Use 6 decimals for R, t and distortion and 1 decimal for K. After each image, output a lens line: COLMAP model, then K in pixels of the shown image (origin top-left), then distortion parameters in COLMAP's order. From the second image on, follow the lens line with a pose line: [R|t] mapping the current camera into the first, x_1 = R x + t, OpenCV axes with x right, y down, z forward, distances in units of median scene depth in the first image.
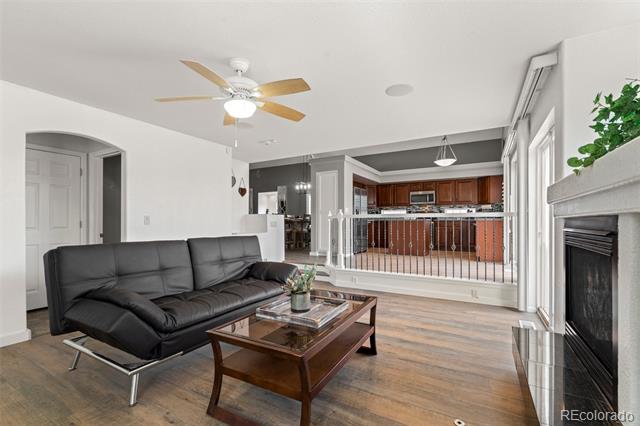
lens RADIAL K [[286.5, 0, 319.5], [0, 286.5, 218.3], [0, 0, 1]] dist [0.000928, -0.001476]
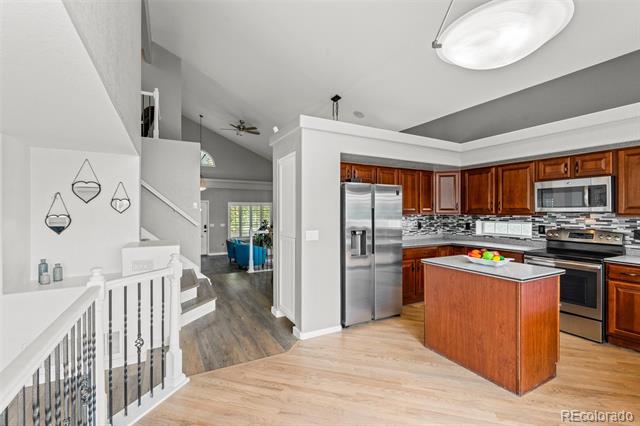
lens RADIAL K [[286.5, 0, 320.1], [0, 286.5, 211.0], [0, 0, 1]] dist [0.000928, -0.001476]
pose [[0.848222, 0.000003, -0.529640, 0.267317], [0.005098, 0.999954, 0.008169, -0.054716], [0.529616, -0.009629, 0.848183, 0.471810]]
